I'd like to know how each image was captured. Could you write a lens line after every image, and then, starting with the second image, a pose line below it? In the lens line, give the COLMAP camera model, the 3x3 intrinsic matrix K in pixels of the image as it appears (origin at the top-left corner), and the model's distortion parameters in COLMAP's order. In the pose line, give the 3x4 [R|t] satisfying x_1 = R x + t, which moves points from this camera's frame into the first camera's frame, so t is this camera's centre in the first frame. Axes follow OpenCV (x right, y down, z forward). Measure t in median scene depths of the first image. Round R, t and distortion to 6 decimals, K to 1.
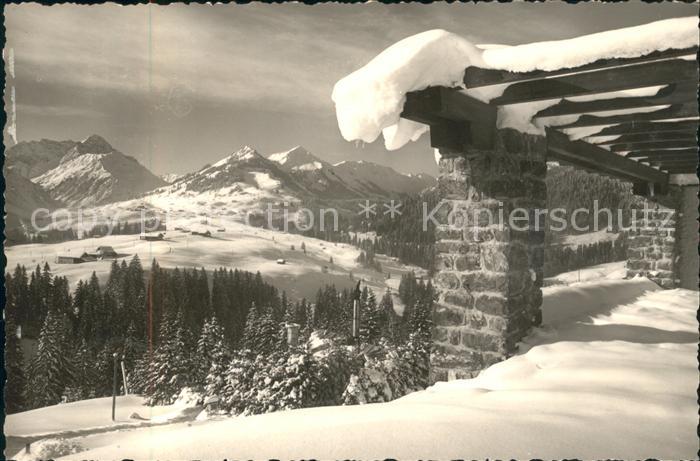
lens RADIAL K [[765.3, 0, 350.2], [0, 765.3, 230.4], [0, 0, 1]] dist [-0.001344, 0.000000]
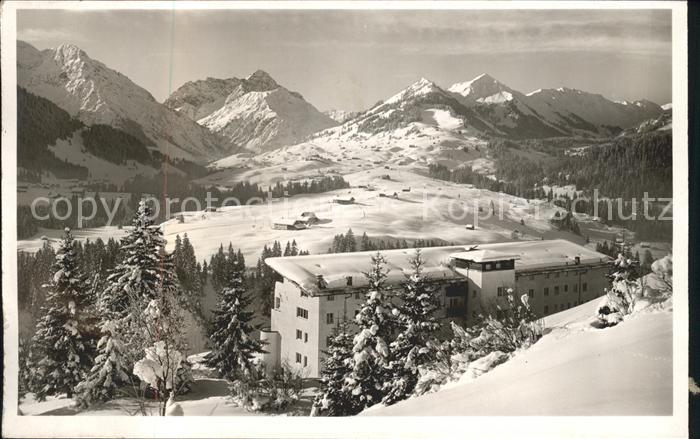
lens RADIAL K [[587.0, 0, 349.9], [0, 587.0, 219.7], [0, 0, 1]] dist [-0.019425, -0.013452]
pose [[0.953378, 0.004153, -0.301751, -0.012426], [-0.005672, 0.999975, -0.004160, 0.054016], [0.301726, 0.005678, 0.953378, 0.329612]]
